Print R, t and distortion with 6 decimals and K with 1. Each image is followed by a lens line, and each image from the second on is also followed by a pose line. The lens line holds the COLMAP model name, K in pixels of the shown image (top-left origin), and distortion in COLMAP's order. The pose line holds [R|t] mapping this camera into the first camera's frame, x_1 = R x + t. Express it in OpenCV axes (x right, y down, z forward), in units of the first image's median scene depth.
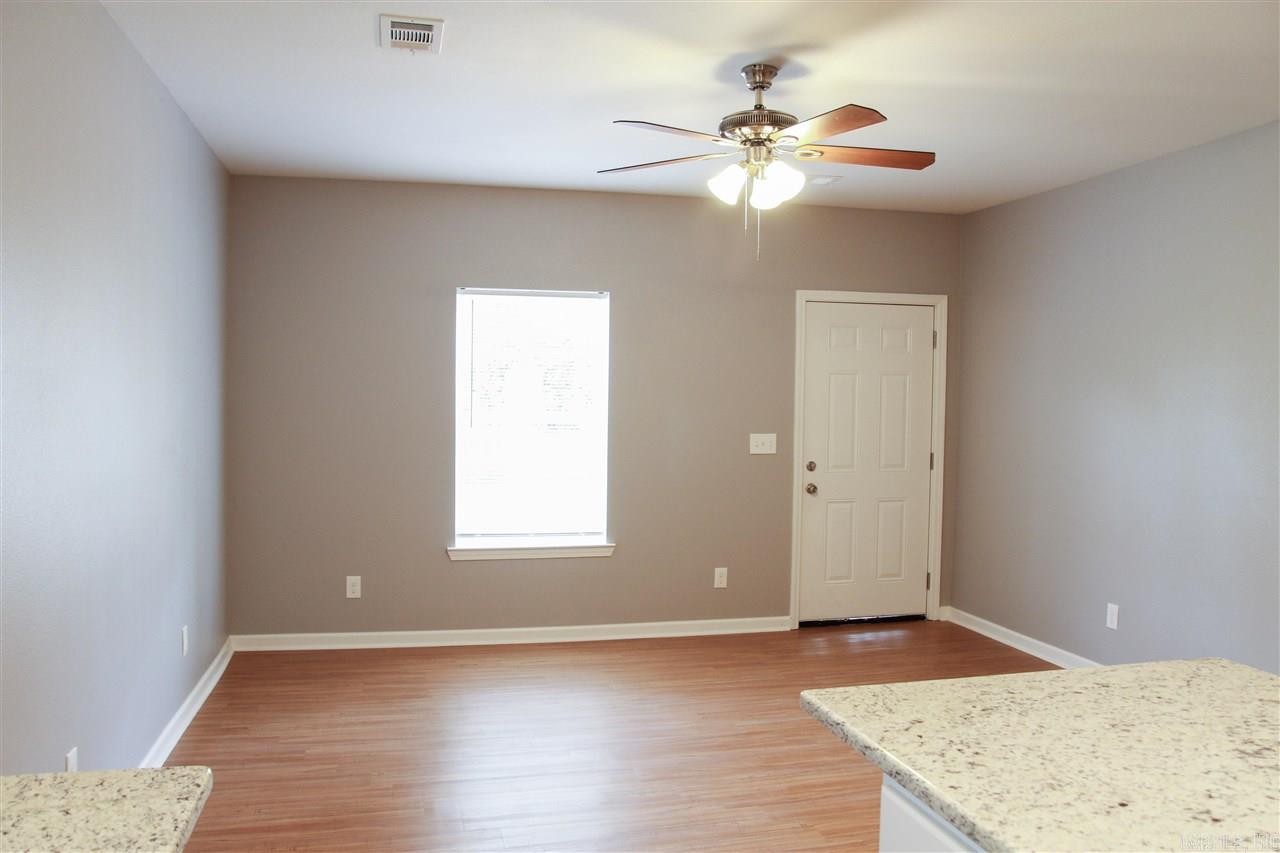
lens RADIAL K [[1008.0, 0, 640.9], [0, 1008.0, 428.5], [0, 0, 1]] dist [-0.120715, 0.098510]
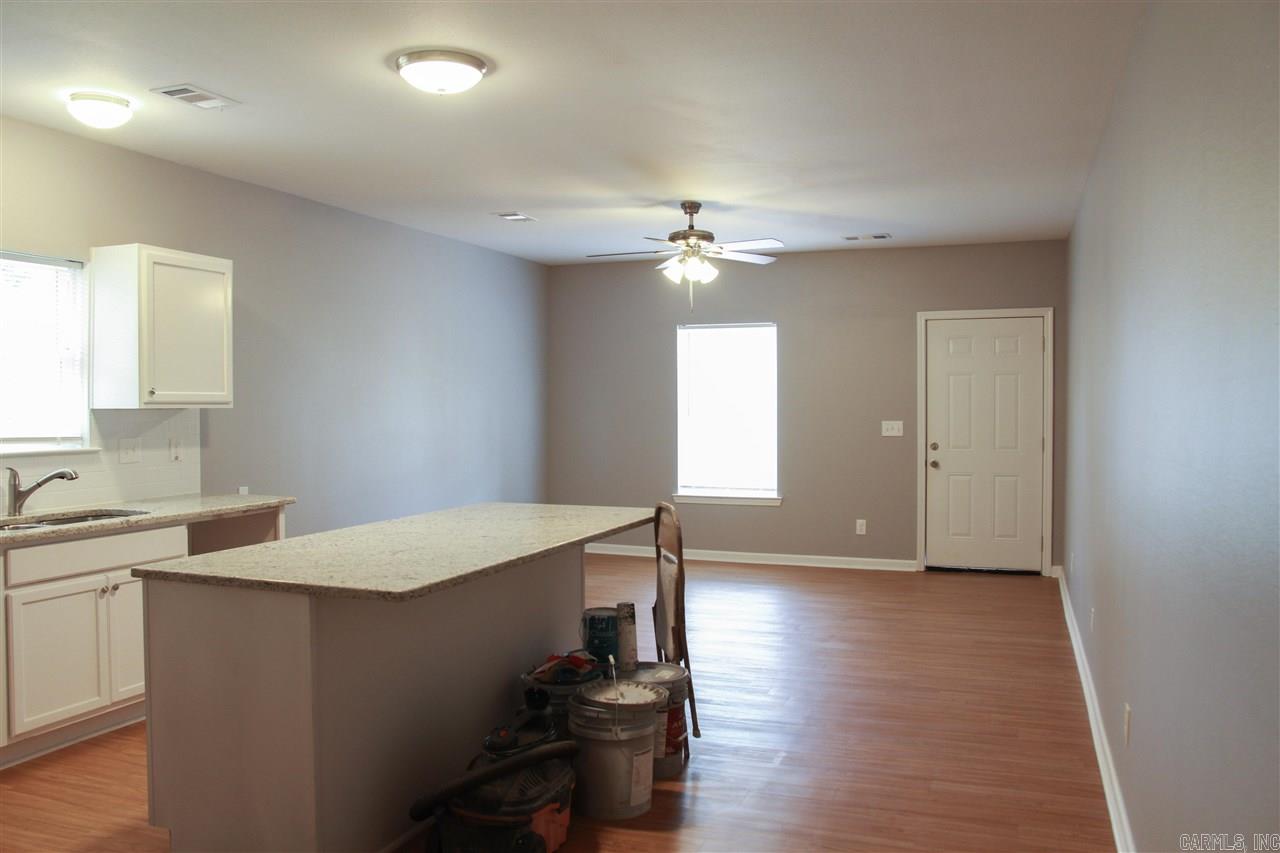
lens RADIAL K [[1008.0, 0, 642.3], [0, 1008.0, 427.6], [0, 0, 1]] dist [-0.120715, 0.098510]
pose [[0.826353, 0.003523, -0.563141, 0.595349], [-0.006058, 0.999978, -0.002634, 0.019379], [0.563120, 0.005588, 0.826356, -0.285011]]
